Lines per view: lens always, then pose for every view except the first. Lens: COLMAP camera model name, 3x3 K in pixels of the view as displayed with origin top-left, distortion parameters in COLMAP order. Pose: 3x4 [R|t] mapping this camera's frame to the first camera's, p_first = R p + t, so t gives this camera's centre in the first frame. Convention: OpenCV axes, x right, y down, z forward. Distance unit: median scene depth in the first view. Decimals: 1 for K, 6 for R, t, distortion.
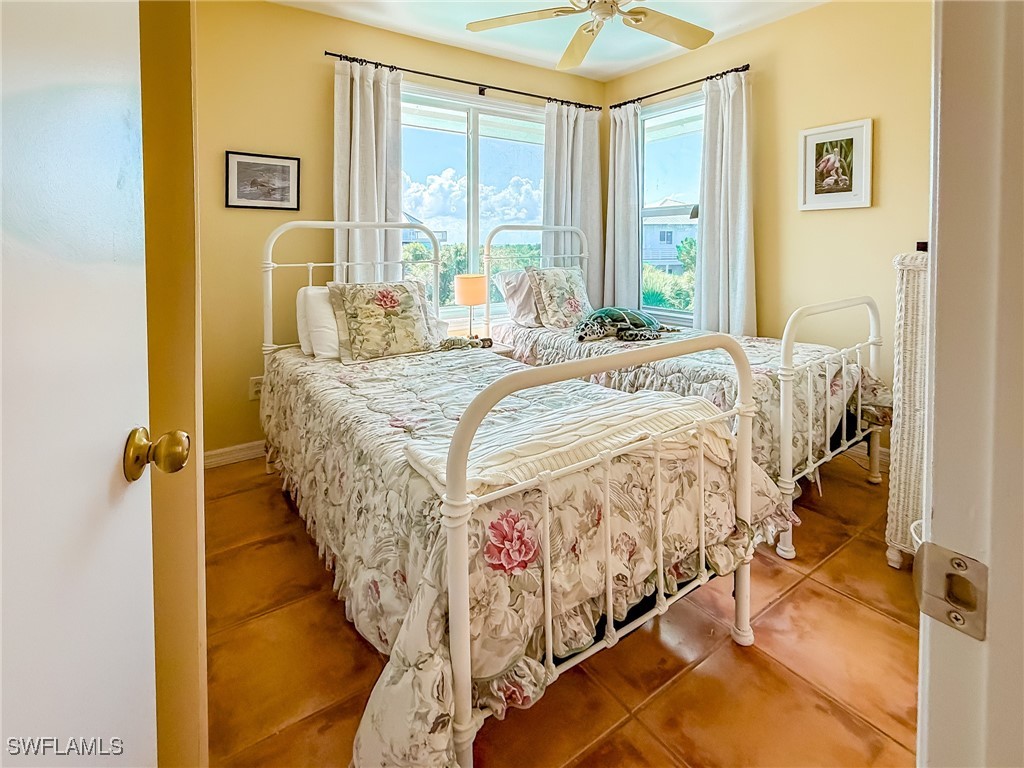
lens RADIAL K [[498.6, 0, 513.5], [0, 498.6, 260.6], [0, 0, 1]] dist [0.000638, -0.000016]
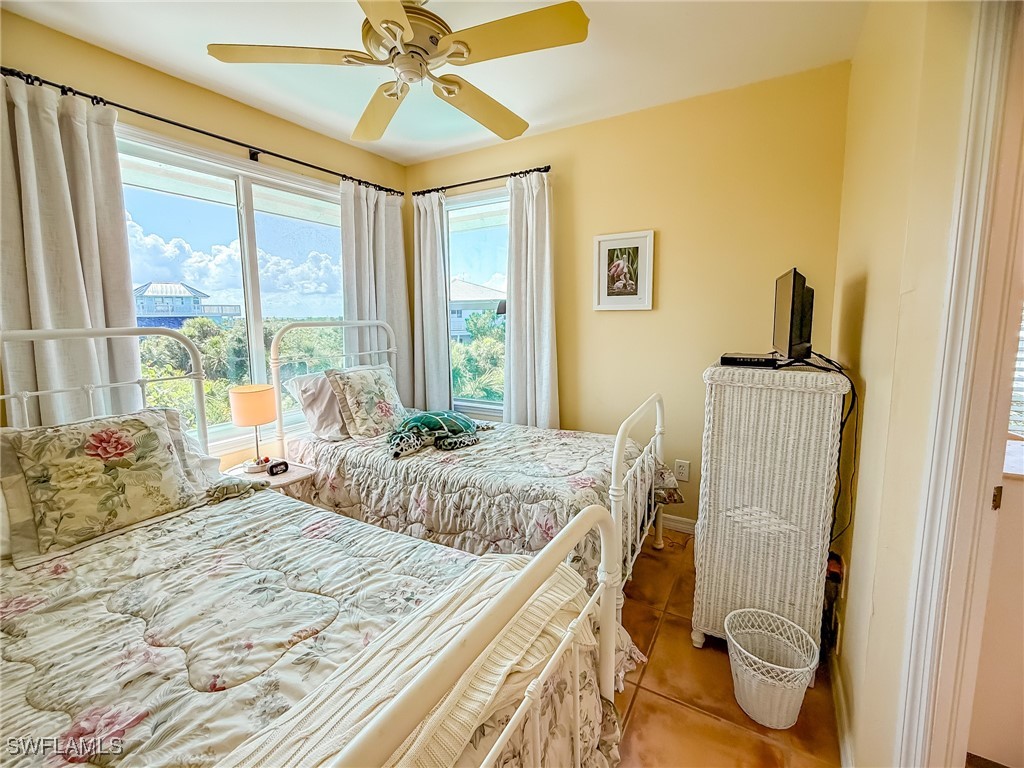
lens RADIAL K [[426.0, 0, 511.9], [0, 426.0, 364.9], [0, 0, 1]] dist [0.001494, 0.000015]
pose [[0.909203, -0.055168, 0.412681, 0.015889], [0.020921, 0.995984, 0.087052, -0.066700], [-0.415827, -0.070514, 0.906706, 0.219727]]
